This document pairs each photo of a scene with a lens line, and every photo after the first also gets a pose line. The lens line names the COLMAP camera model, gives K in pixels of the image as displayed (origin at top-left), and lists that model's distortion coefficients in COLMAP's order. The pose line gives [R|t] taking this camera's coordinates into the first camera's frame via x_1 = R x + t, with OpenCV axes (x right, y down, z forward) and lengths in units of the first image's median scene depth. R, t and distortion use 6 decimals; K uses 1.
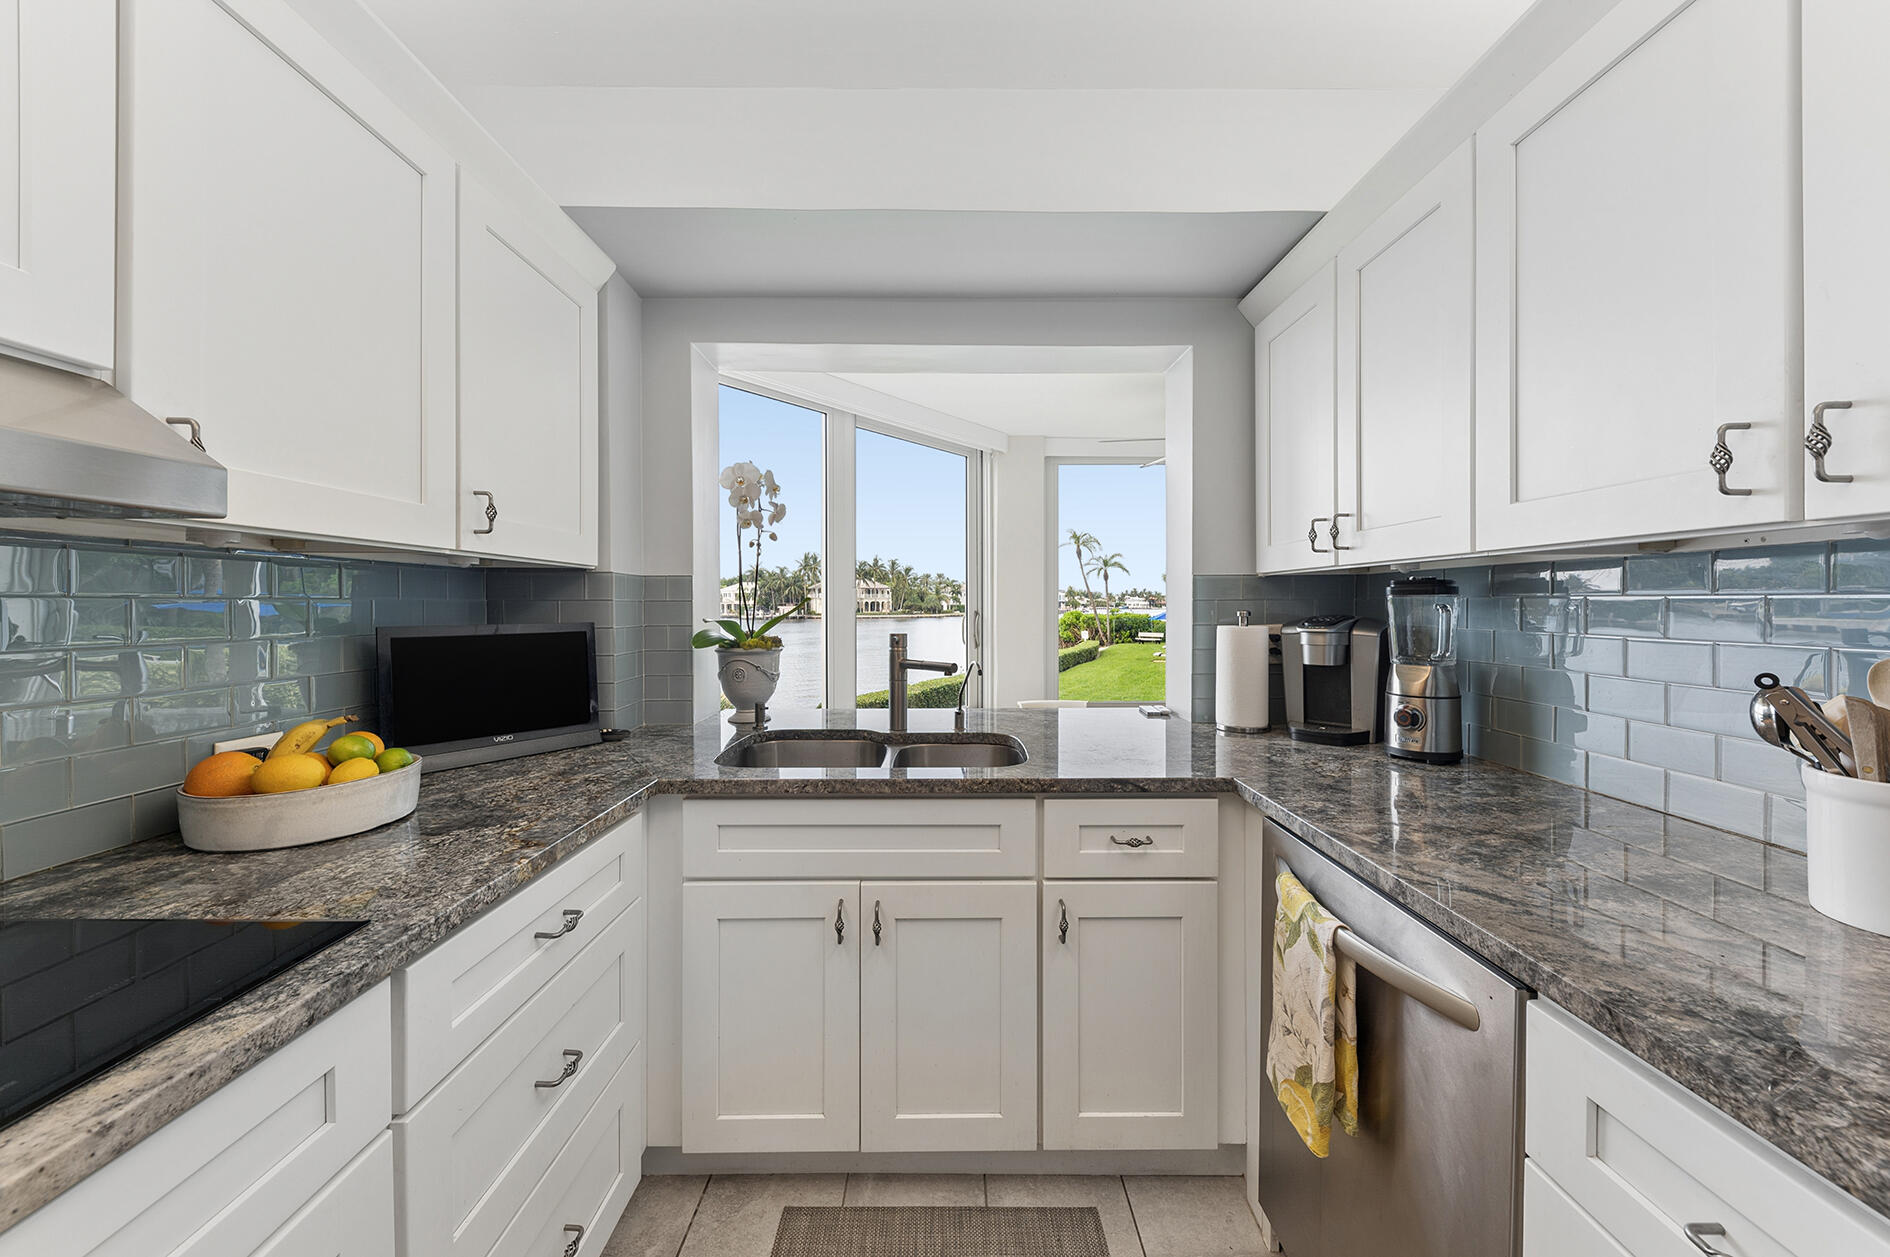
lens RADIAL K [[683.2, 0, 950.5], [0, 683.2, 598.6], [0, 0, 1]] dist [0.002267, -0.000093]
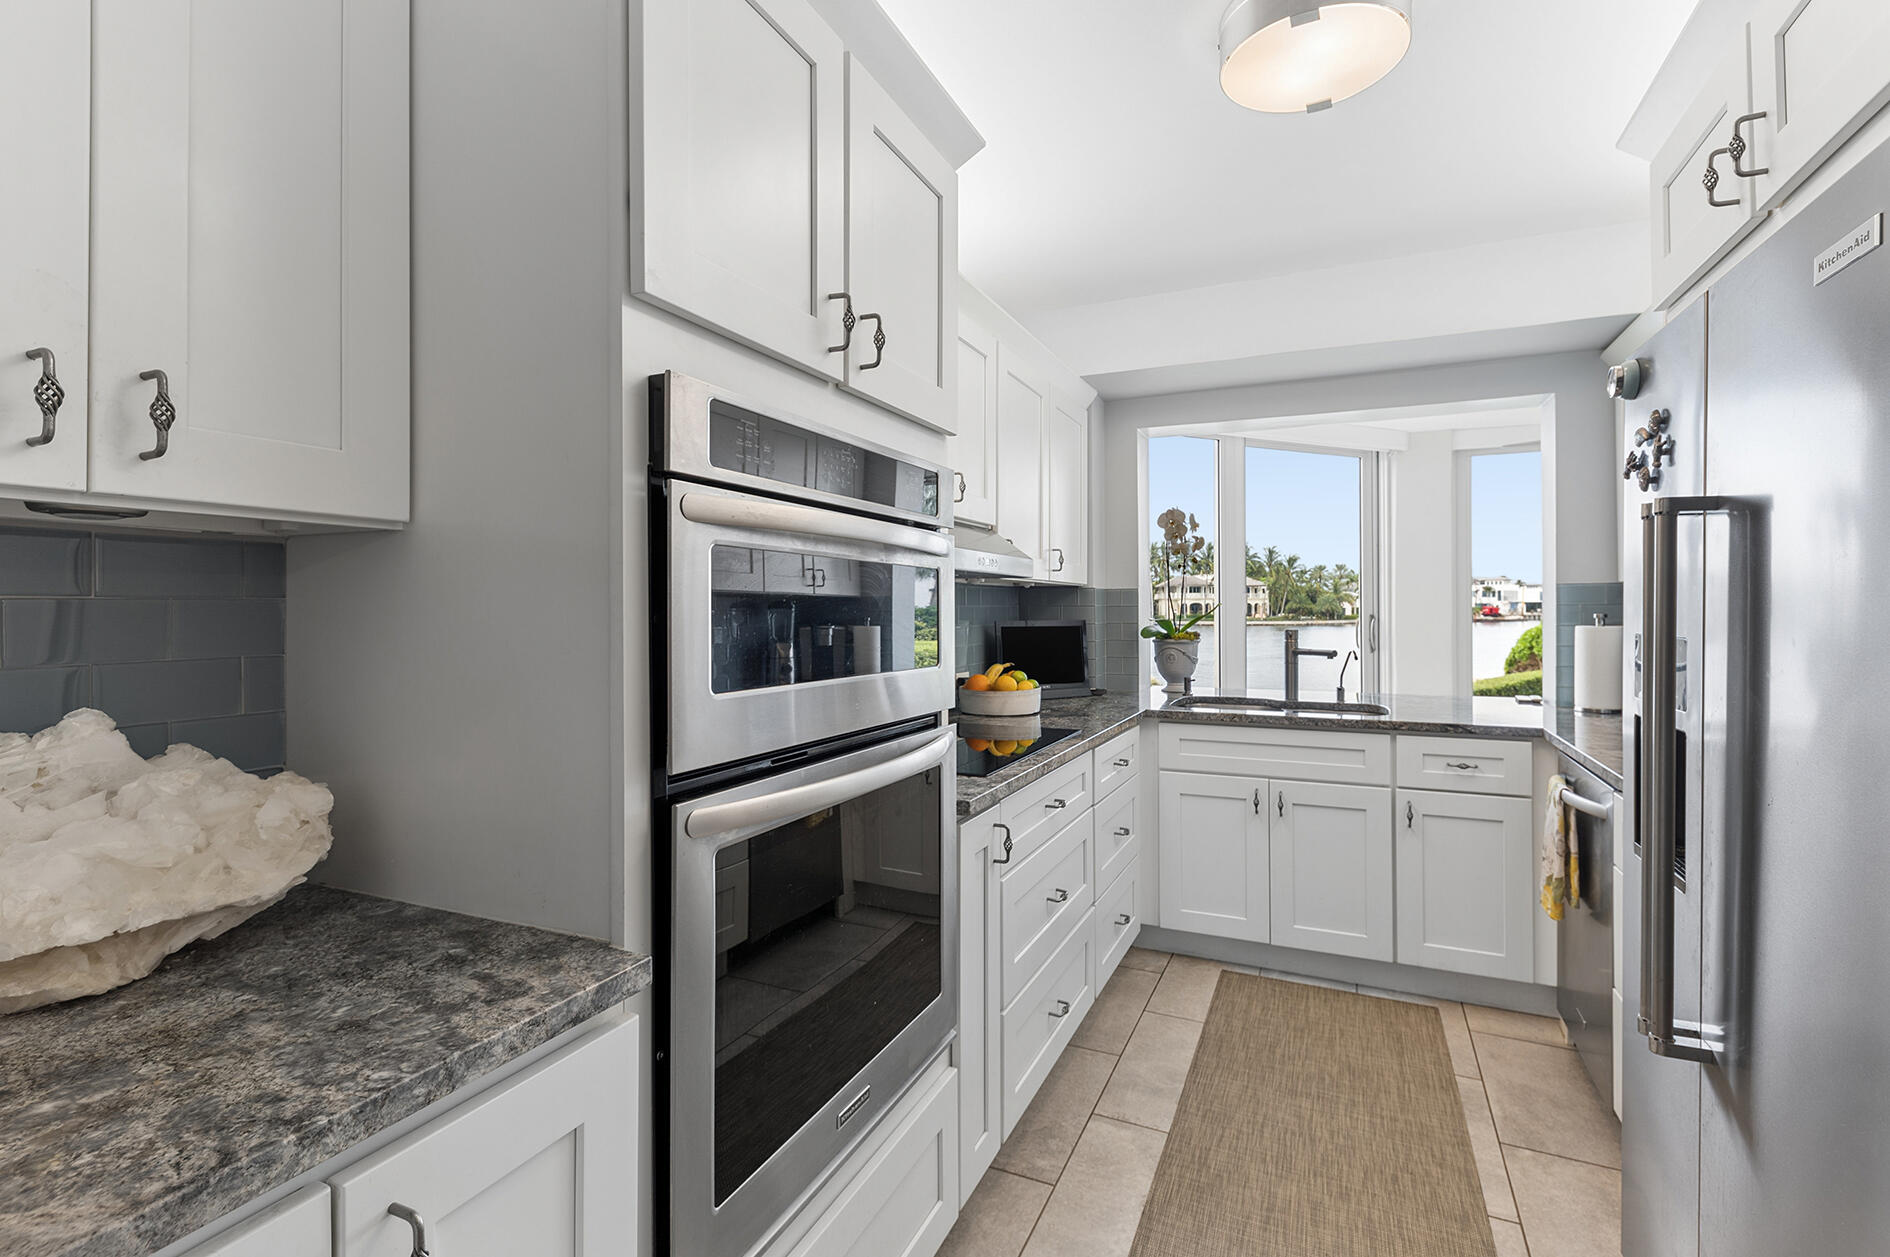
lens RADIAL K [[873.9, 0, 943.4], [0, 873.9, 606.3], [0, 0, 1]] dist [0.012250, -0.002375]
pose [[0.904213, -0.002360, -0.427075, 0.041584], [0.005507, 0.999966, 0.006134, -0.009973], [0.427046, -0.007898, 0.904195, -0.868713]]
